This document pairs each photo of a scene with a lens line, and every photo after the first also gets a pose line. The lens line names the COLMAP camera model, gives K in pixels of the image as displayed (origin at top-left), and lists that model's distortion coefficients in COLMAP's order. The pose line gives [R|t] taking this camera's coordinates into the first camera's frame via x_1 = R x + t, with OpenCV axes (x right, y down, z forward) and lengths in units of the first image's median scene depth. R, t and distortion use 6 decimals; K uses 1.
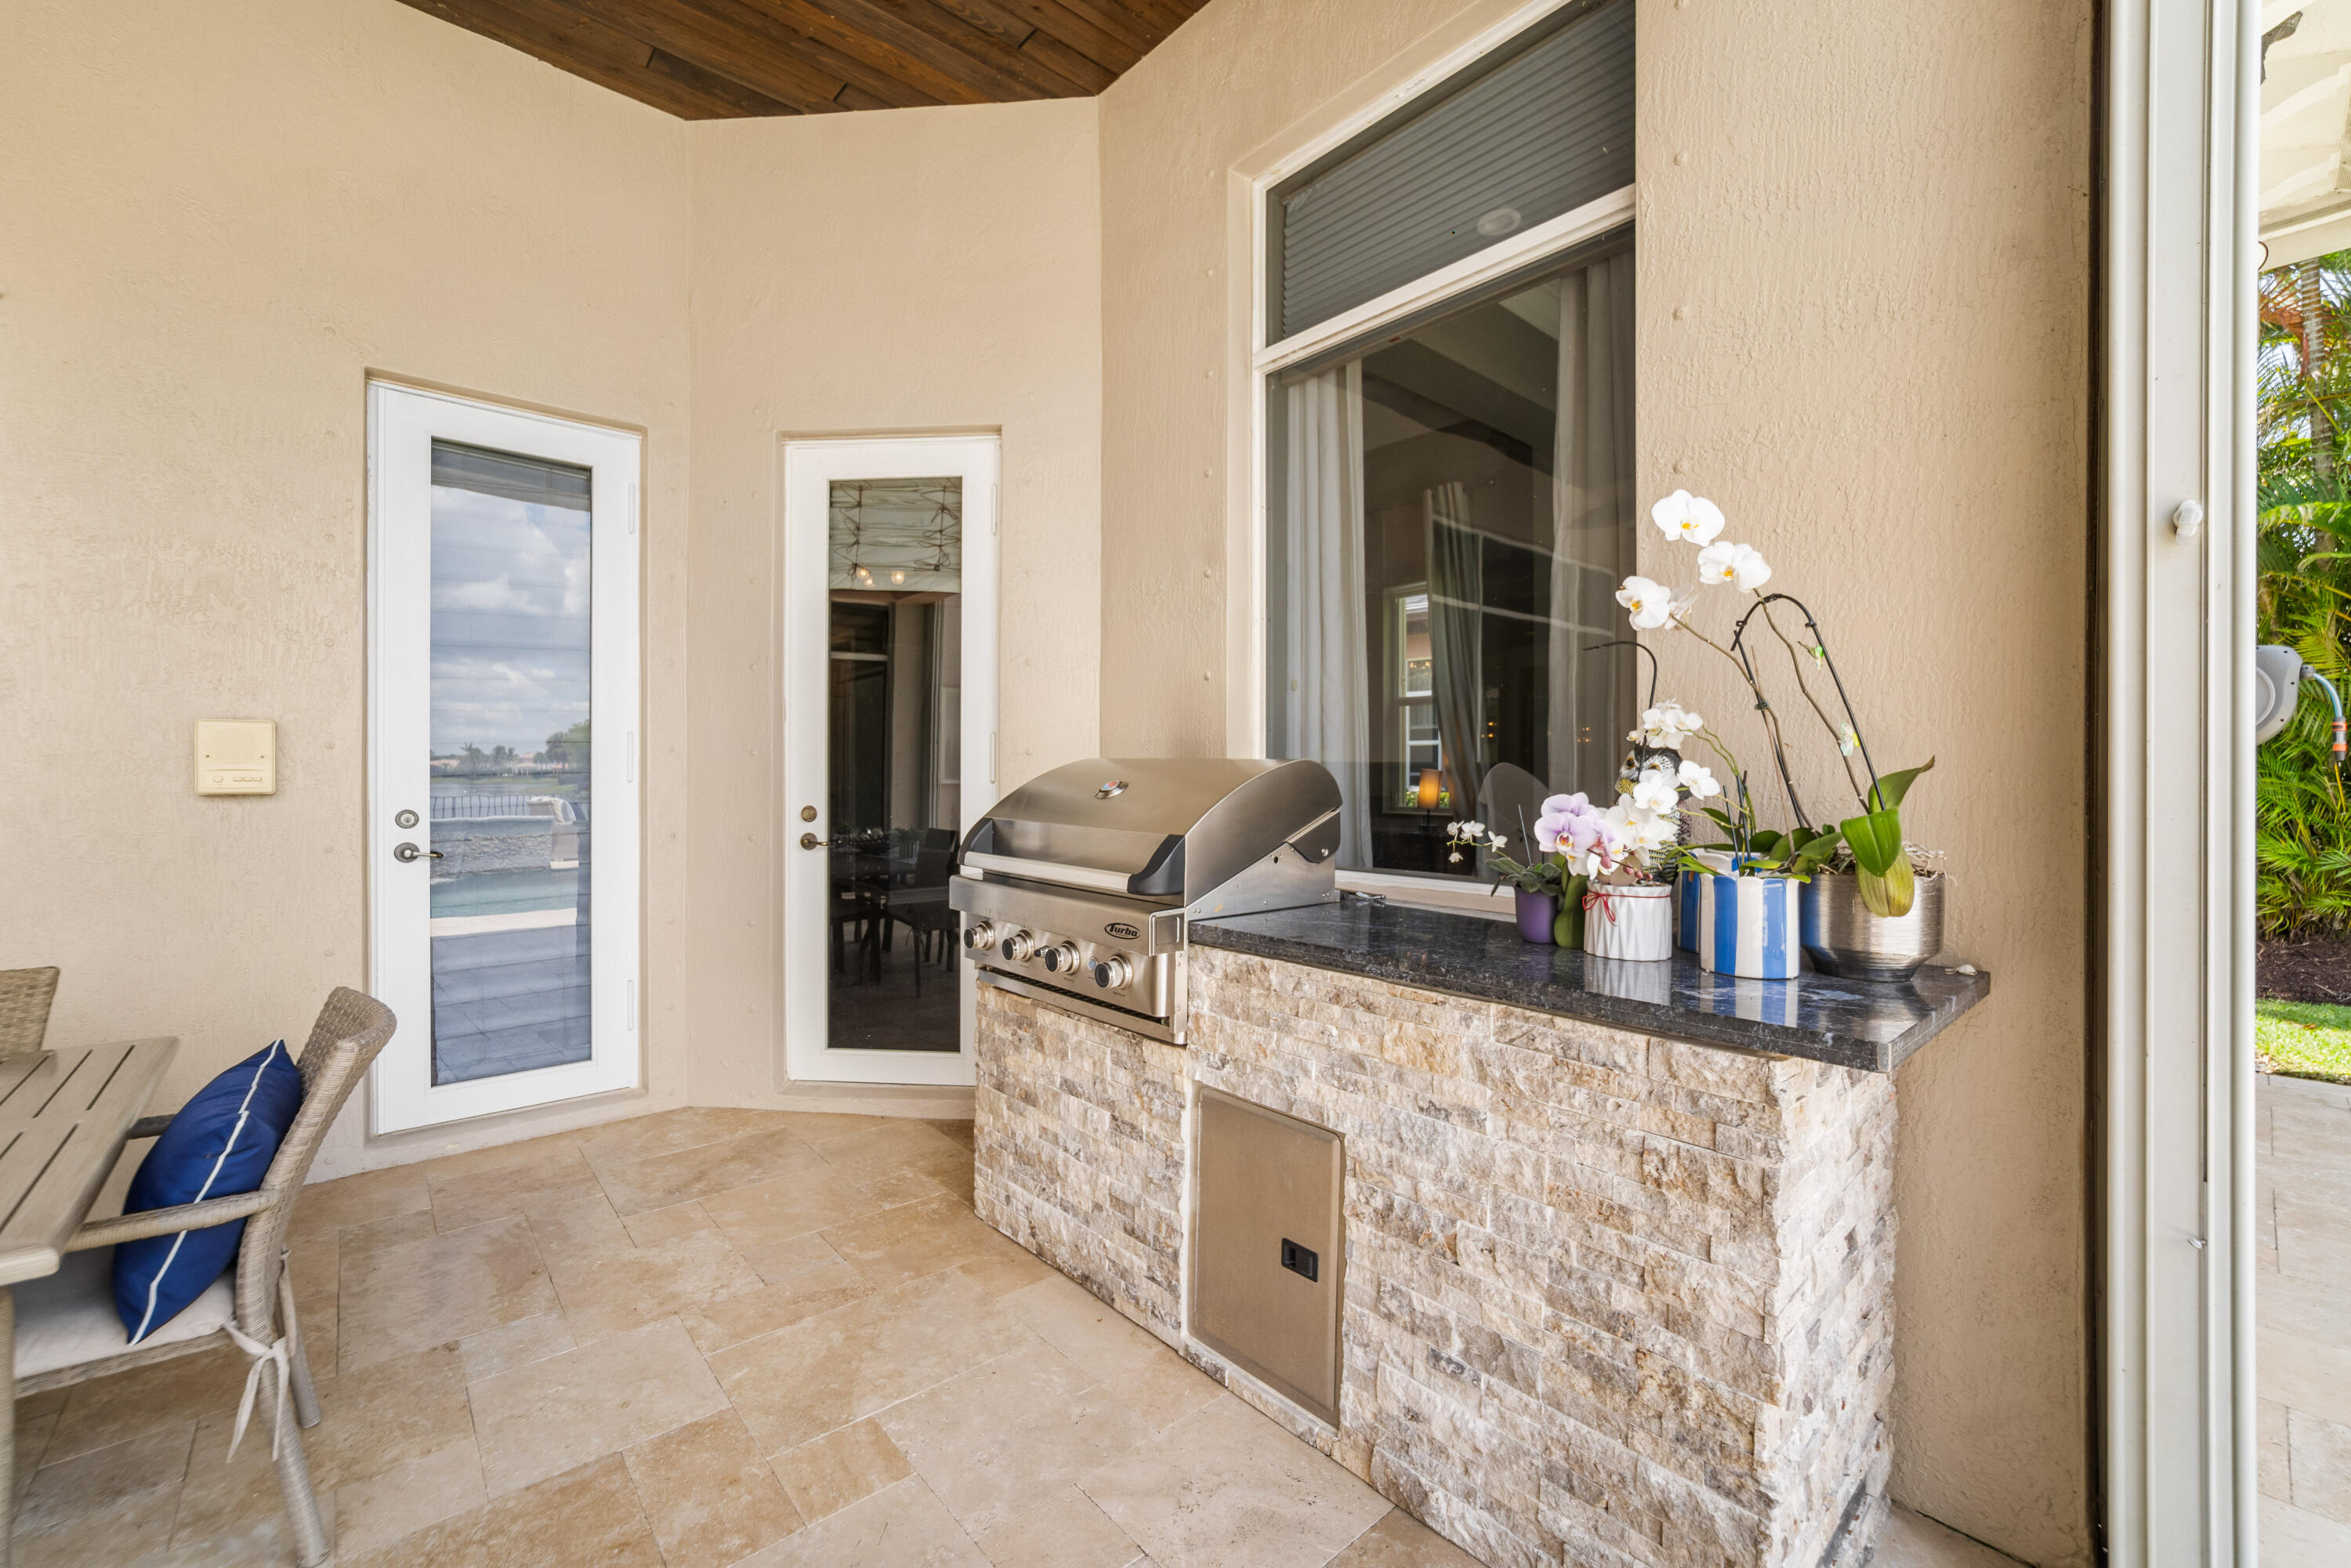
lens RADIAL K [[965.6, 0, 1159.4], [0, 965.6, 783.3], [0, 0, 1]] dist [-0.031067, 0.016244]
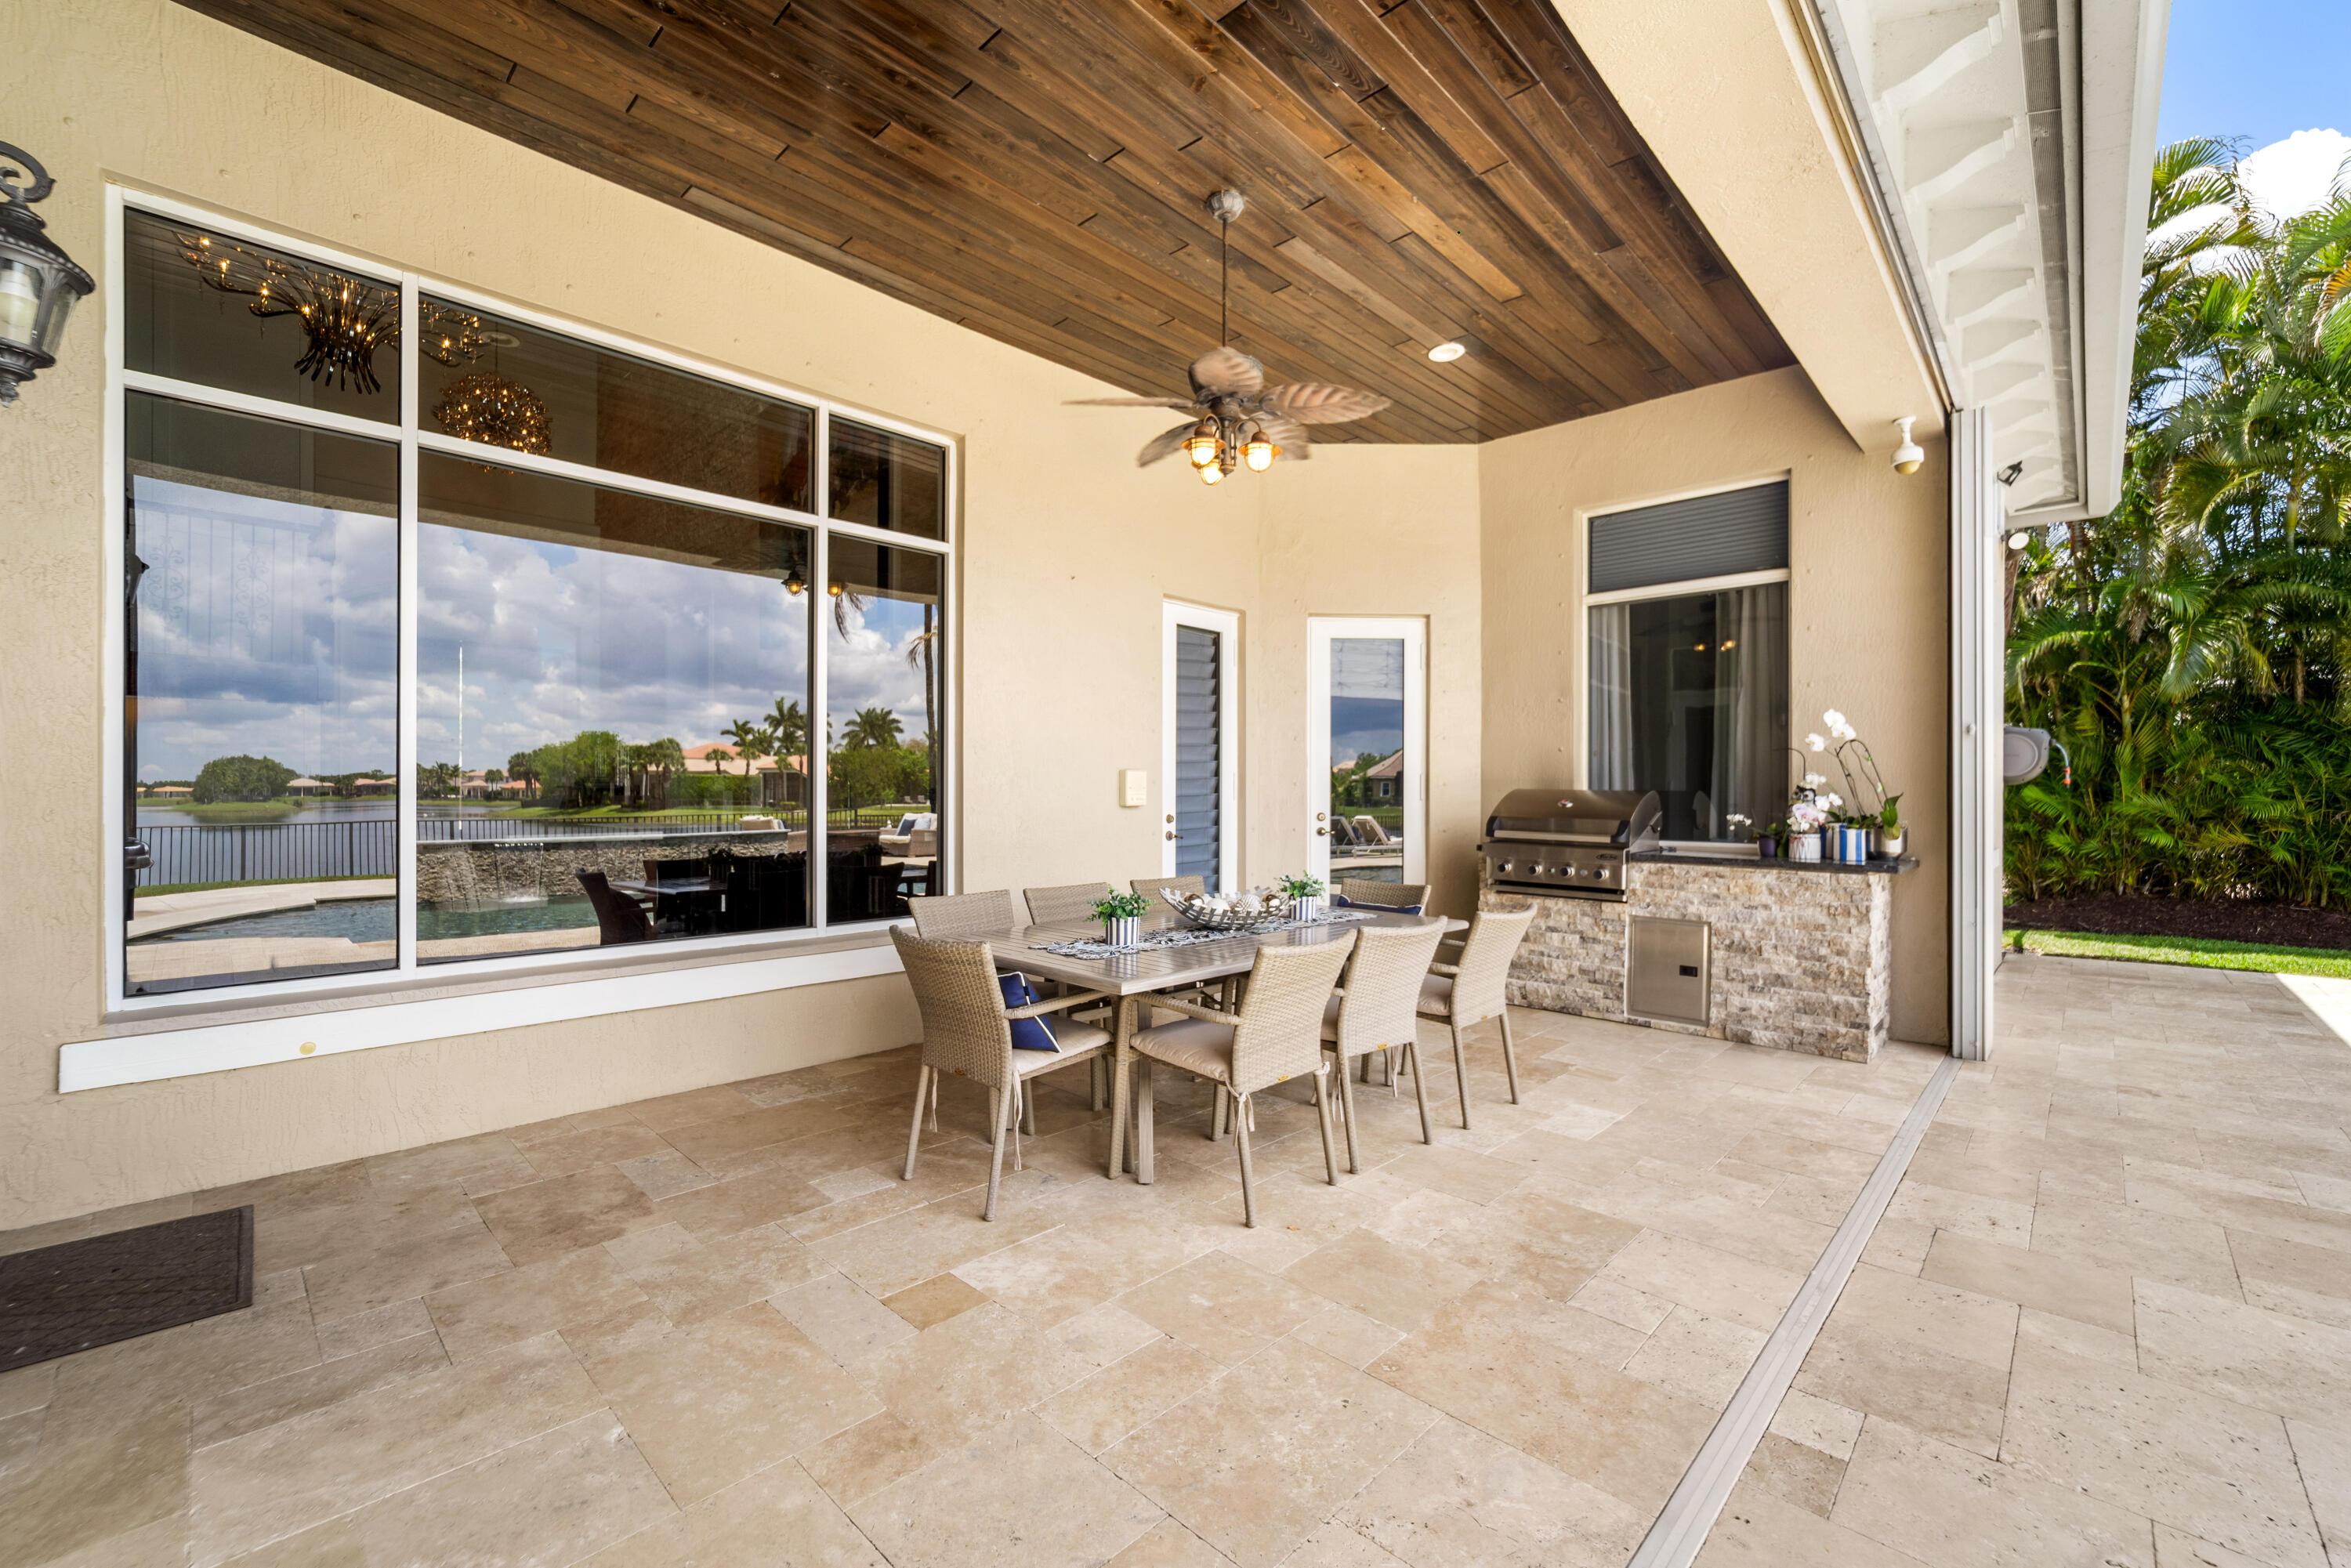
lens RADIAL K [[982.7, 0, 1173.7], [0, 982.7, 798.4], [0, 0, 1]] dist [-0.004152, -0.000089]
pose [[0.995336, -0.000538, 0.096464, -1.665326], [0.000587, 1.000000, -0.000474, -0.006525], [-0.096464, 0.000529, 0.995336, -1.747668]]
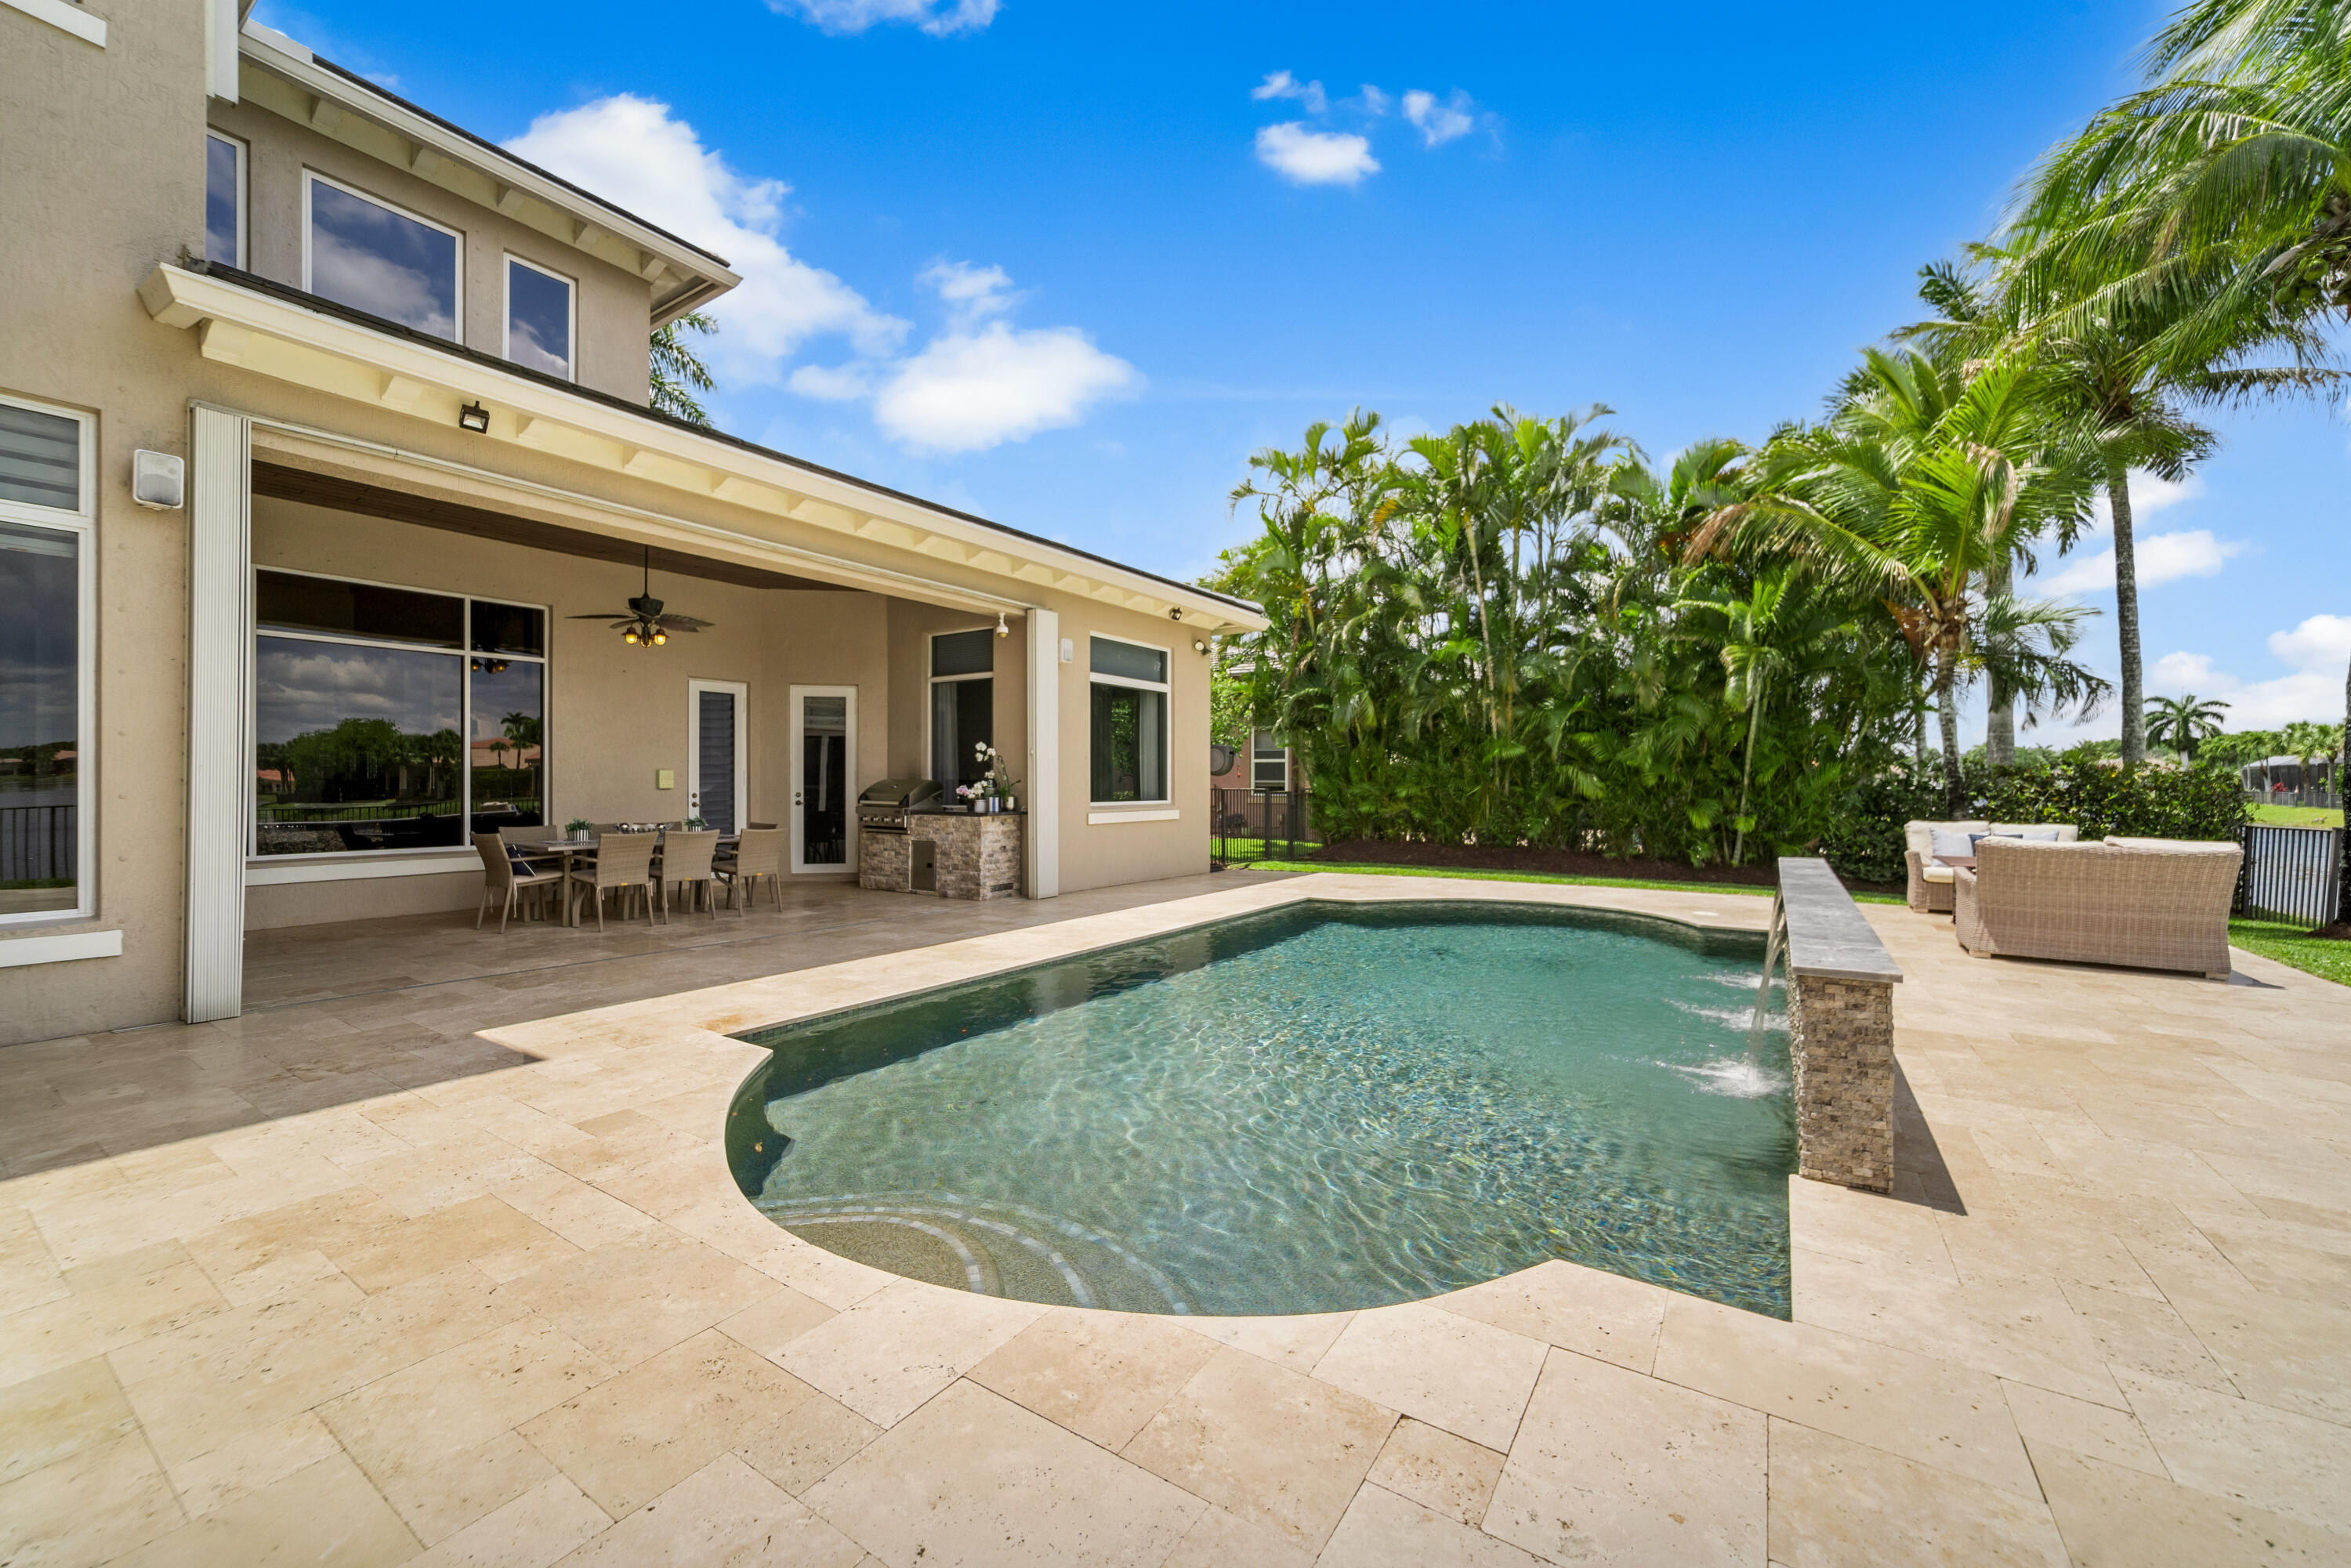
lens RADIAL K [[955.2, 0, 1156.4], [0, 955.2, 778.8], [0, 0, 1]] dist [-0.002483, 0.000194]
pose [[0.967471, -0.002304, 0.252971, 0.011996], [0.004999, 0.999937, -0.010008, 0.029695], [-0.252932, 0.010947, 0.967422, -5.157259]]
